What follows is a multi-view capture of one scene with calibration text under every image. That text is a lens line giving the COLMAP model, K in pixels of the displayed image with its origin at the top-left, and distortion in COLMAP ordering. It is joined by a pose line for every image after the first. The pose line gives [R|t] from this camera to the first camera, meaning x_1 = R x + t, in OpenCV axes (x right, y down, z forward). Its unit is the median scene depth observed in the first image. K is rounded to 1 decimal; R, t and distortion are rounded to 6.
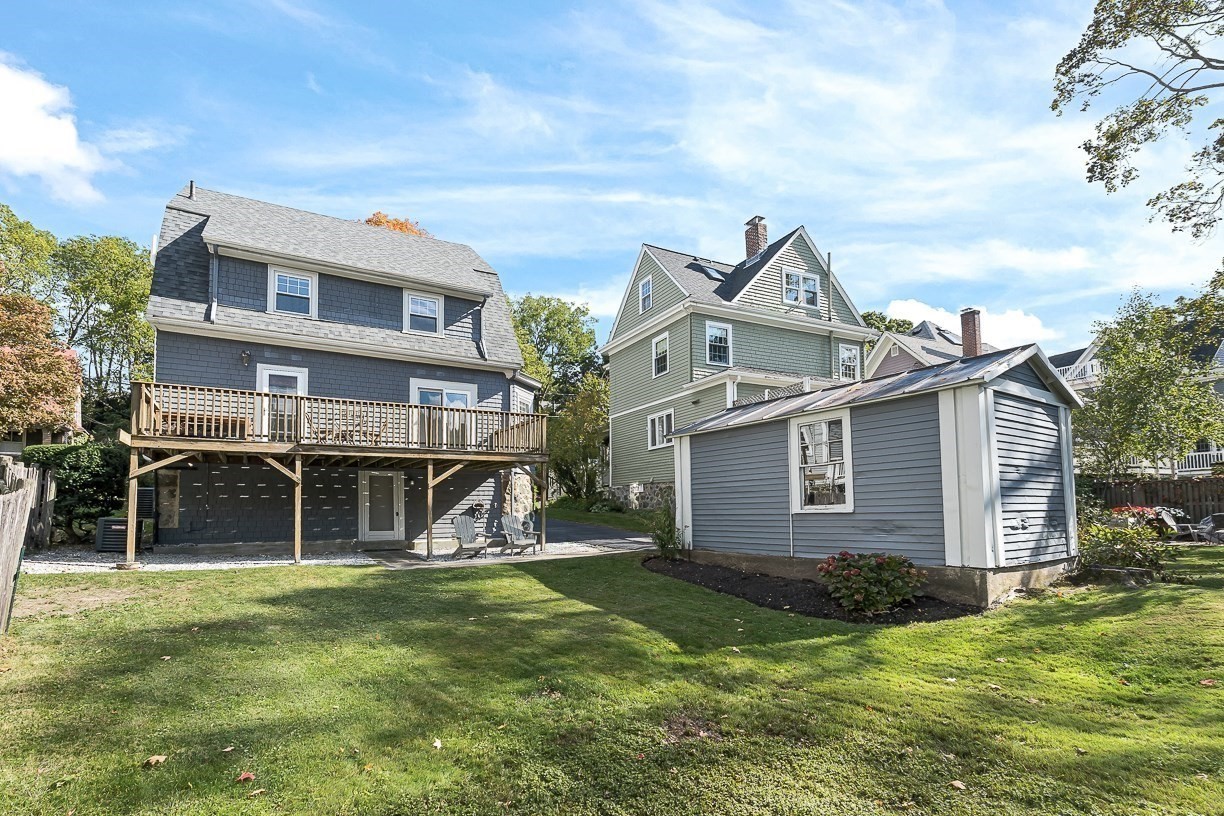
lens RADIAL K [[559.1, 0, 618.2], [0, 559.1, 439.5], [0, 0, 1]] dist [0.003170, 0.000410]
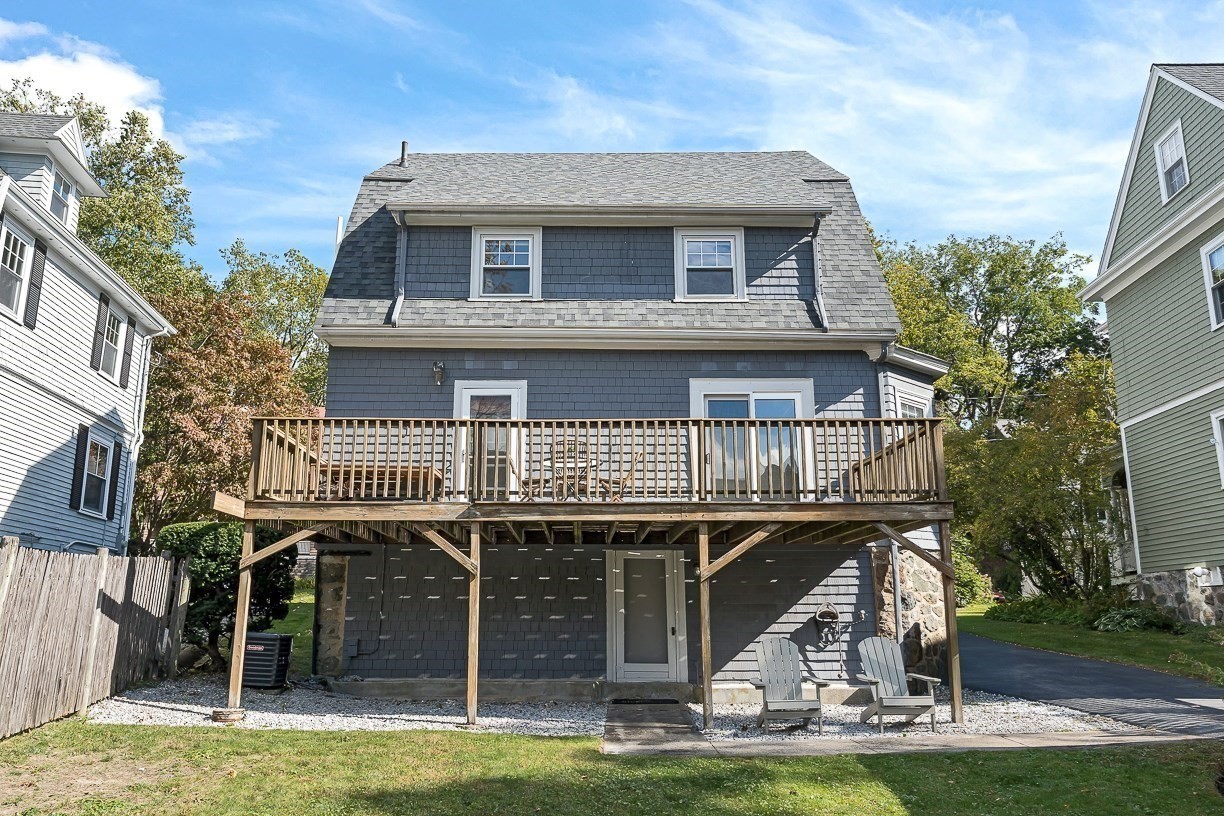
lens RADIAL K [[934.0, 0, 624.1], [0, 934.0, 380.3], [0, 0, 1]] dist [0.001710, -0.000578]
pose [[0.864075, -0.115740, -0.489877, 0.026643], [0.053932, 0.988892, -0.138509, 0.017128], [0.500466, 0.093262, 0.860718, 0.181161]]
